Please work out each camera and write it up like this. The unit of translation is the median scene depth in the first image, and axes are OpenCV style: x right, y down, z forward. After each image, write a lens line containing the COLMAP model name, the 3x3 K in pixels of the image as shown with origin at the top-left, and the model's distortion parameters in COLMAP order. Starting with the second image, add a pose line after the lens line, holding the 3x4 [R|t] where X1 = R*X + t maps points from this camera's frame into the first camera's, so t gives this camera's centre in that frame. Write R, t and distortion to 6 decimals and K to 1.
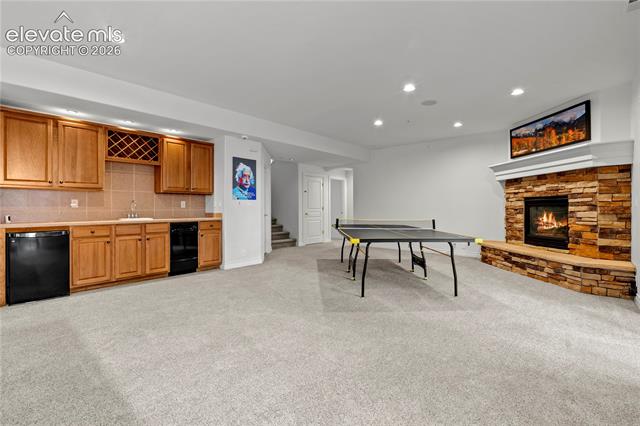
lens RADIAL K [[296.5, 0, 319.6], [0, 296.5, 203.7], [0, 0, 1]] dist [-0.002469, -0.000533]
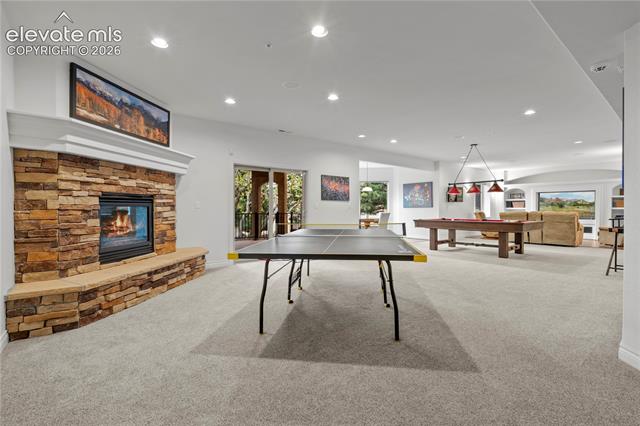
lens RADIAL K [[296.5, 0, 319.6], [0, 296.5, 203.7], [0, 0, 1]] dist [-0.002469, -0.000533]
pose [[-0.982984, -0.004342, 0.183641, 0.124322], [-0.009667, 0.999558, -0.028108, 0.019390], [-0.183438, -0.029405, -0.982591, 1.684322]]
